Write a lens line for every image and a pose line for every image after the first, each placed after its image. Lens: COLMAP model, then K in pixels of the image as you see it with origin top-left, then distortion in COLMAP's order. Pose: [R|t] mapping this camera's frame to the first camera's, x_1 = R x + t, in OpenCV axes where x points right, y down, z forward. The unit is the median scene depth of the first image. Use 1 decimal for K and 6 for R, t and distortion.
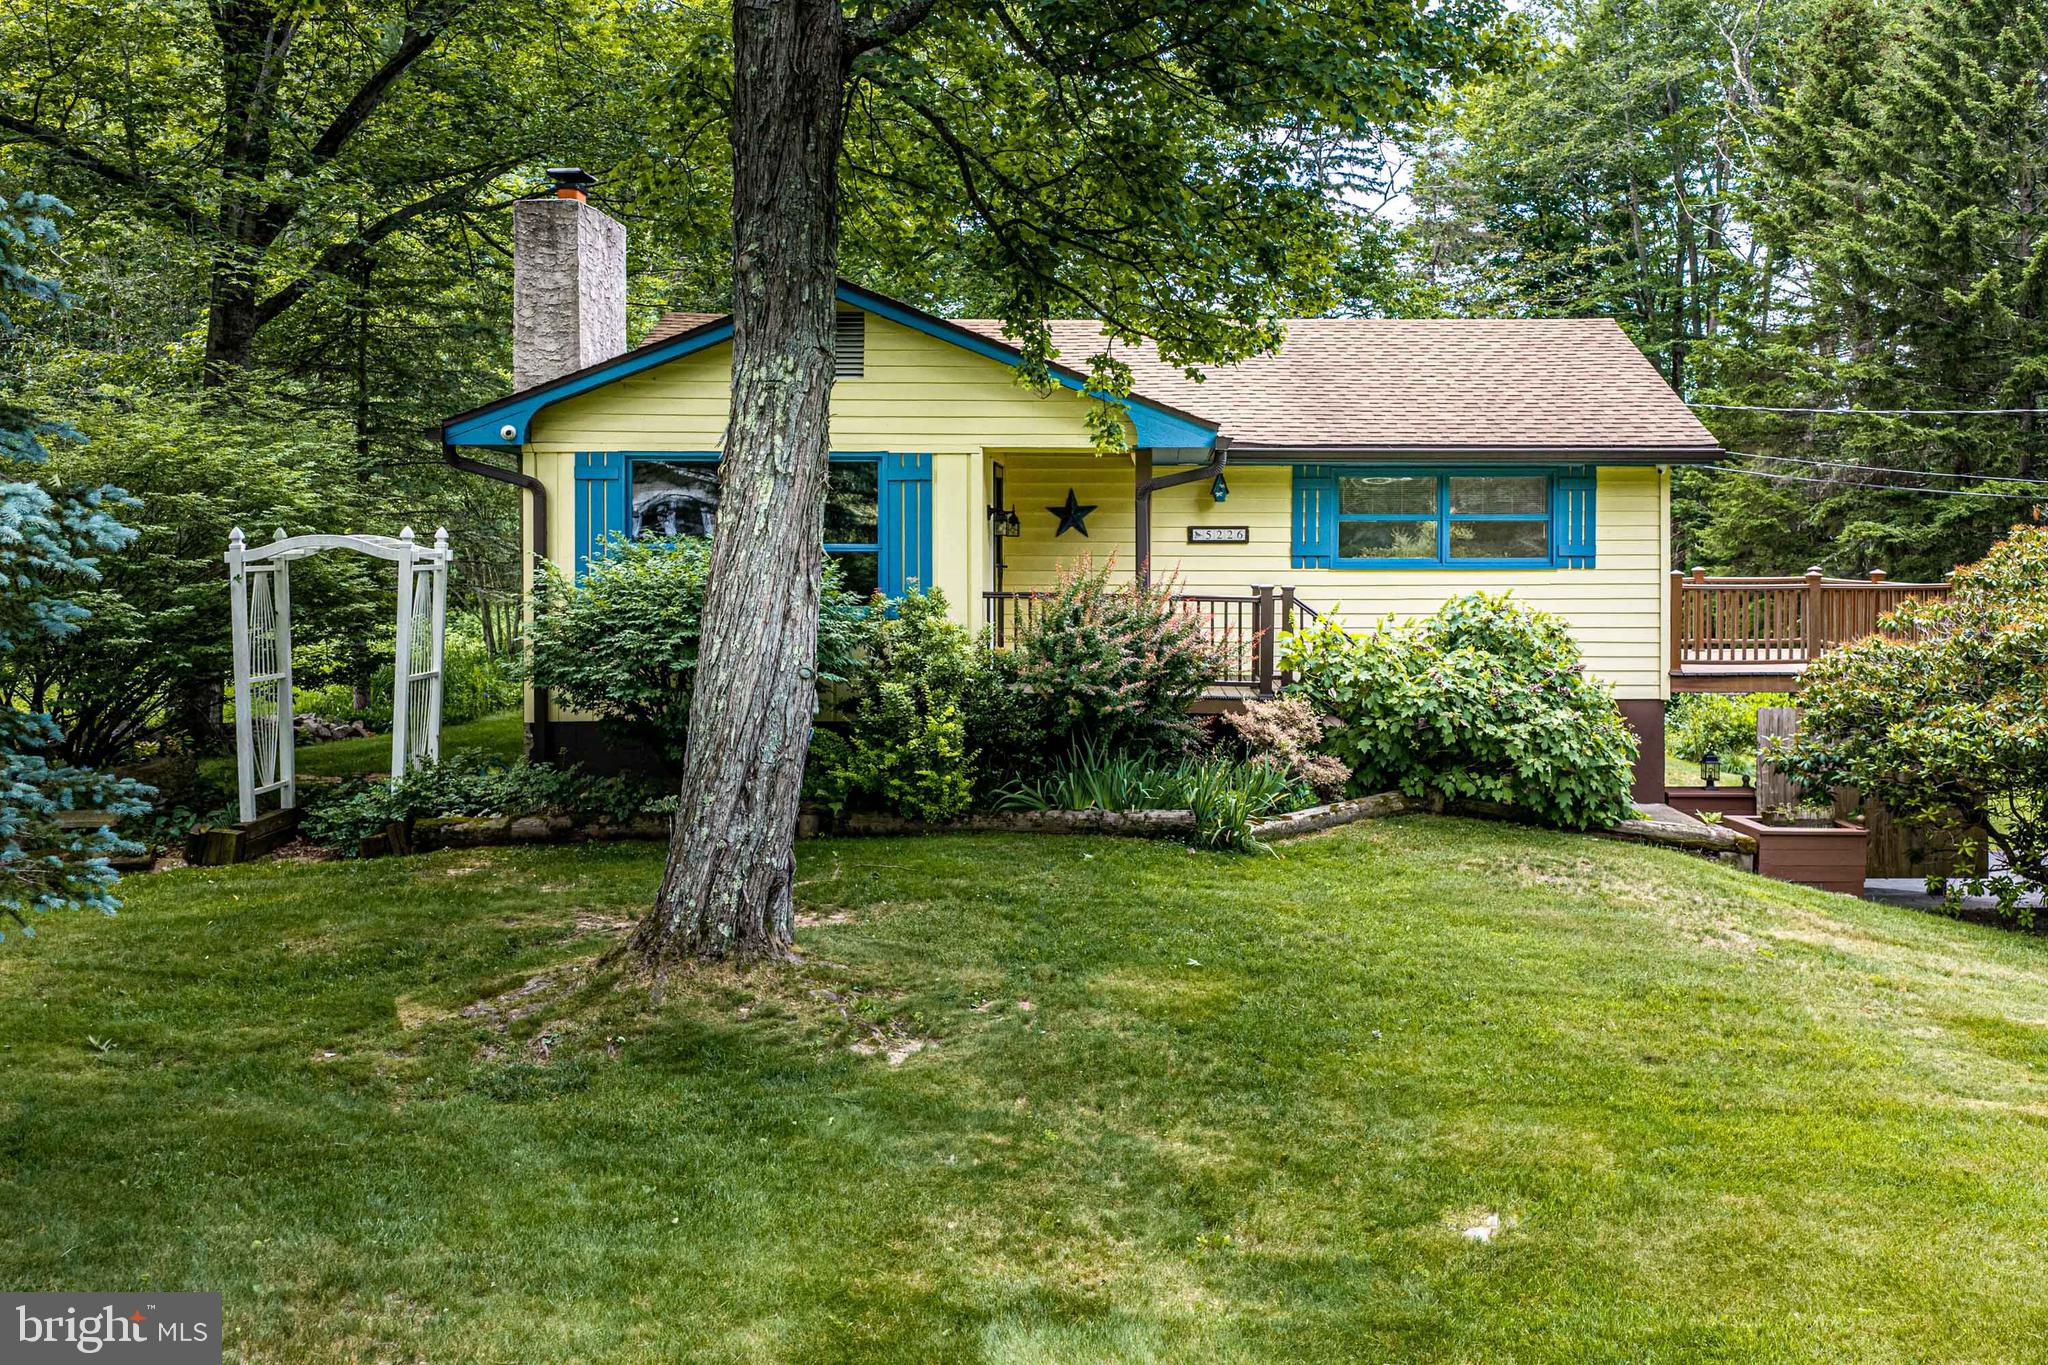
lens RADIAL K [[1706.0, 0, 1140.3], [0, 1706.0, 756.5], [0, 0, 1]] dist [0.013318, -0.019611]
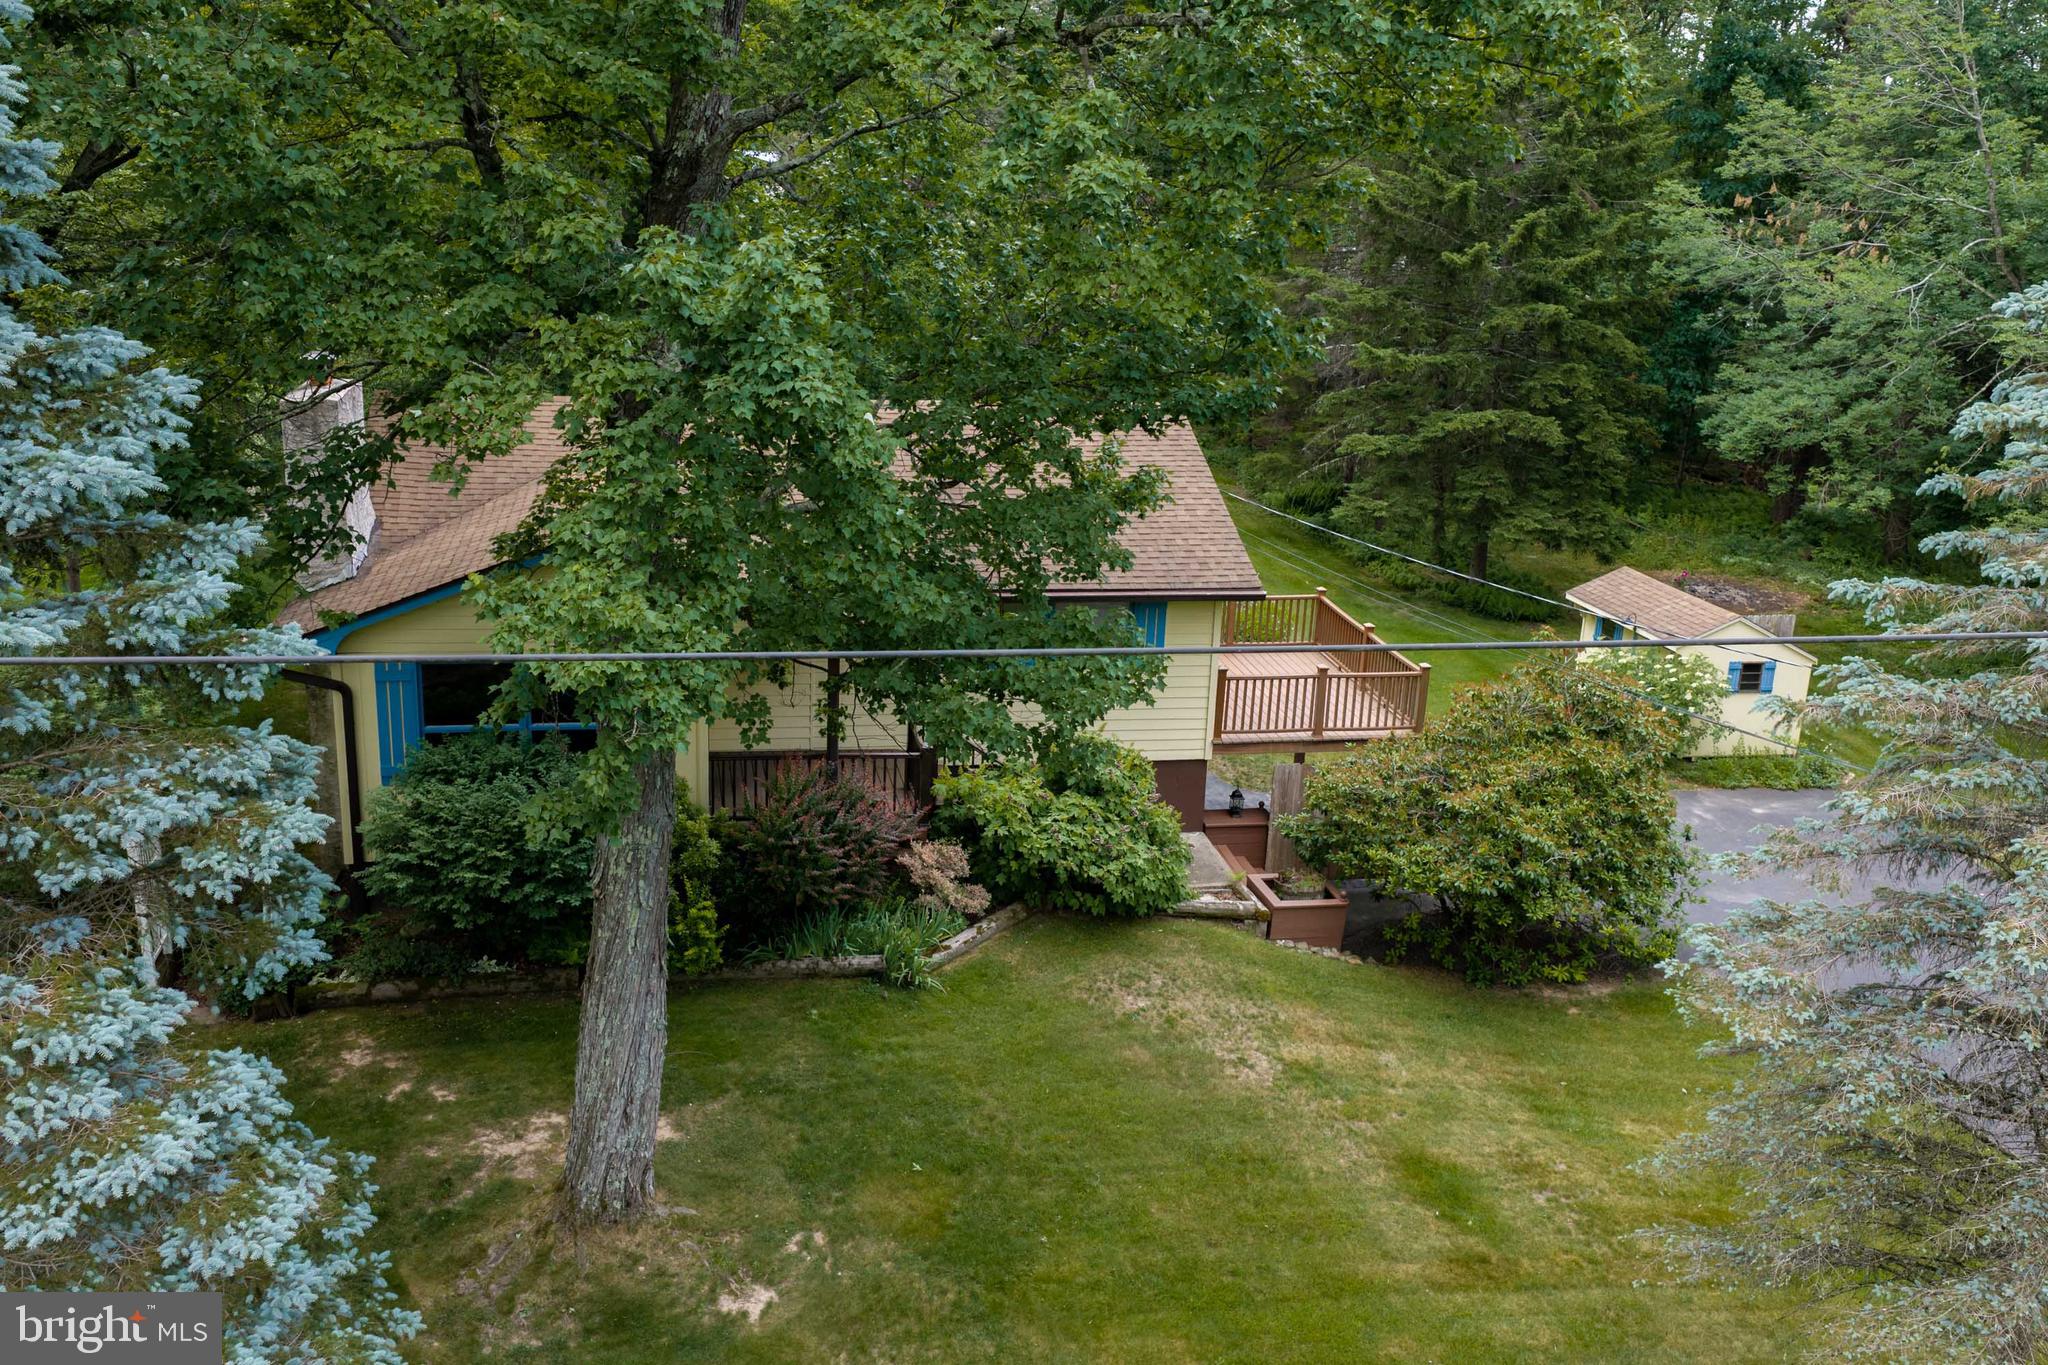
lens RADIAL K [[1706.0, 0, 884.8], [0, 1706.0, 645.7], [0, 0, 1]] dist [0.013318, -0.019611]
pose [[0.988409, -0.023491, 0.149985, -0.160017], [-0.016570, 0.965360, 0.260397, -0.540451], [-0.150906, -0.259864, 0.953781, -0.233152]]
